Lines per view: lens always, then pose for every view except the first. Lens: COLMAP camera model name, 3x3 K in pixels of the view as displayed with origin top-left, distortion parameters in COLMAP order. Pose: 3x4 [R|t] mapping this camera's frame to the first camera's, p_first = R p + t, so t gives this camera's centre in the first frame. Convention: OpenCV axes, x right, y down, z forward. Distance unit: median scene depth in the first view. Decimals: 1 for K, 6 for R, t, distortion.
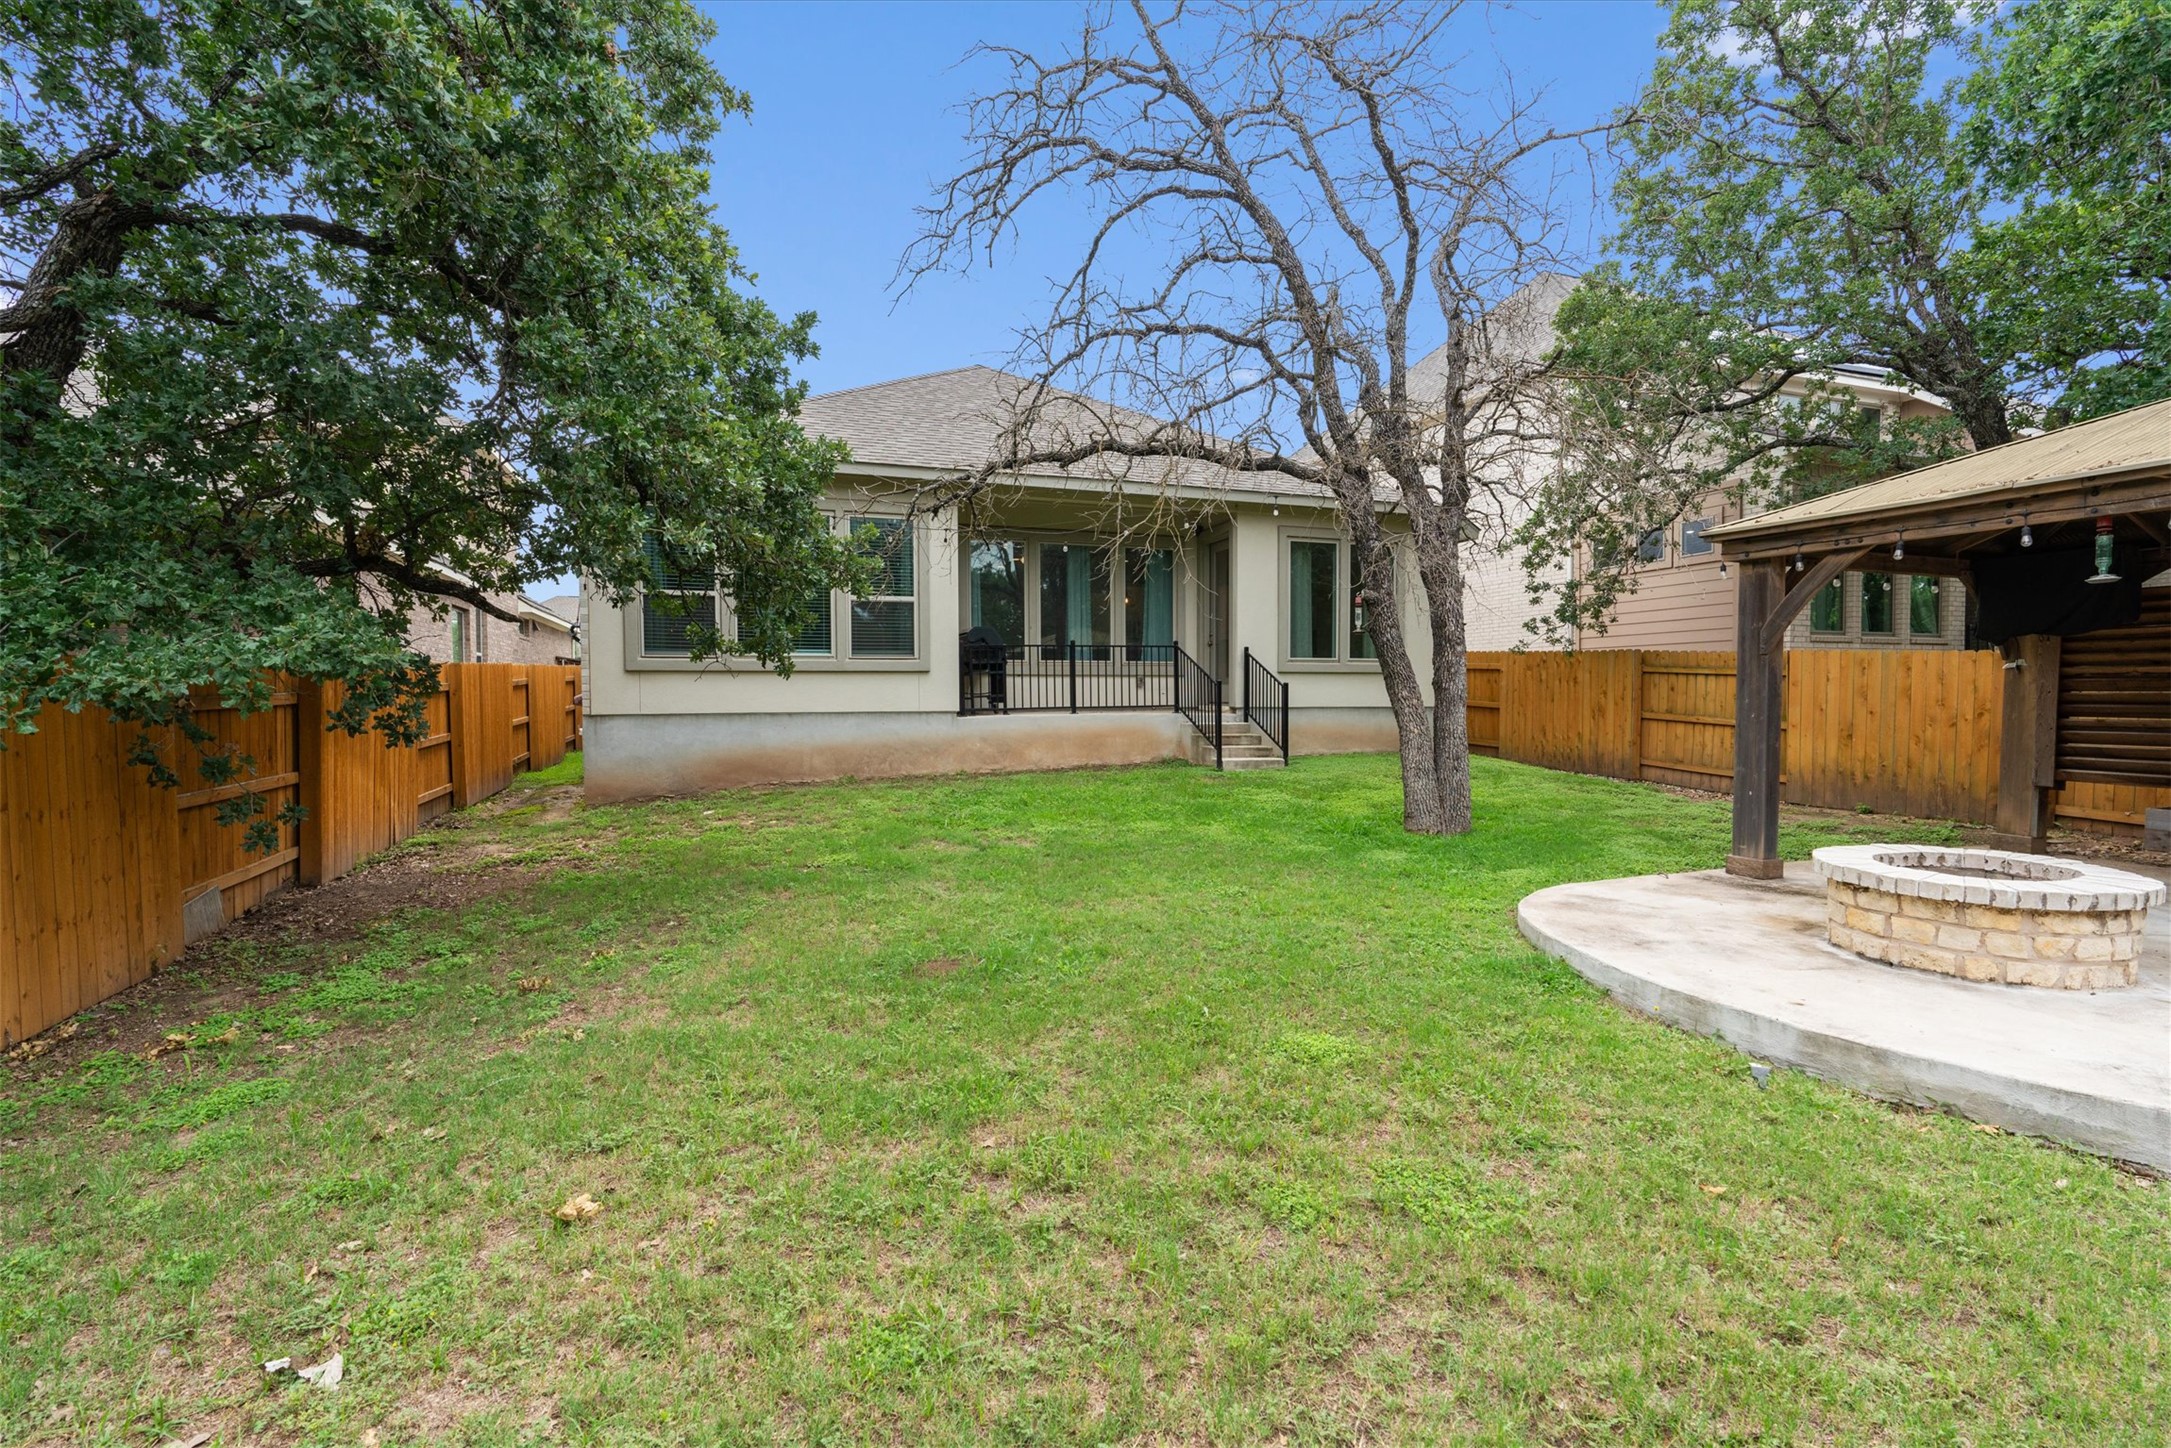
lens RADIAL K [[978.9, 0, 1087.2], [0, 978.9, 728.5], [0, 0, 1]] dist [-0.011324, 0.004930]
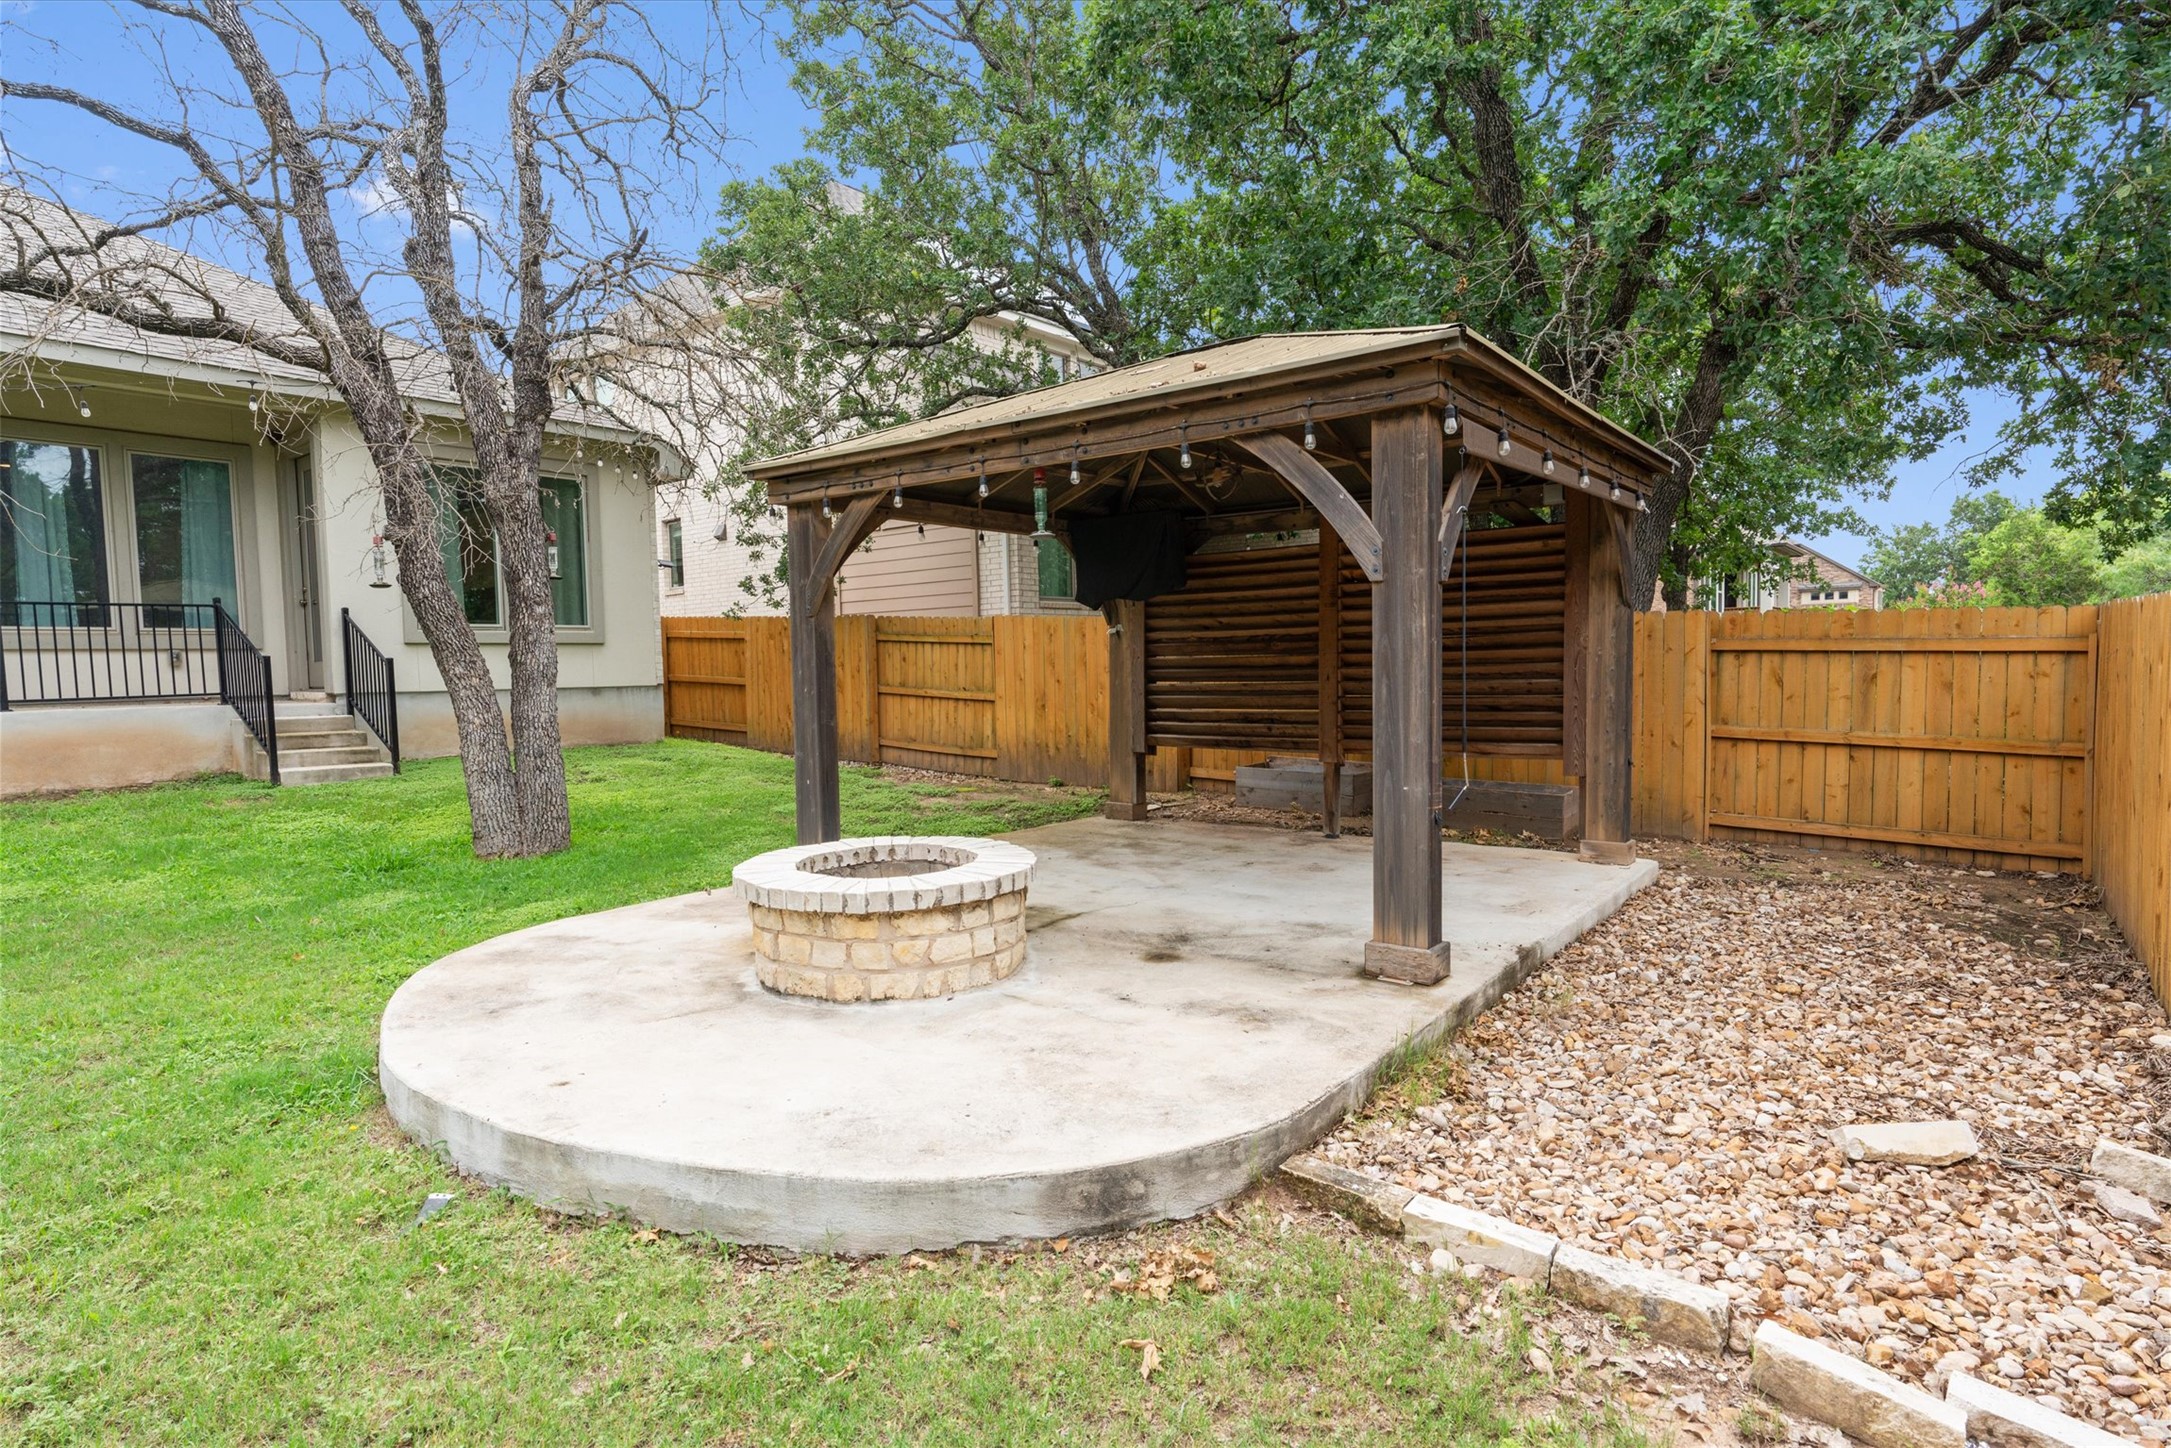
lens RADIAL K [[1129.6, 0, 1096.7], [0, 1129.6, 728.8], [0, 0, 1]] dist [-0.003829, 0.002312]
pose [[0.851788, -0.044812, 0.521967, 0.213269], [0.036084, 0.998987, 0.026880, 0.001858], [-0.522643, -0.004061, 0.852542, 0.023478]]
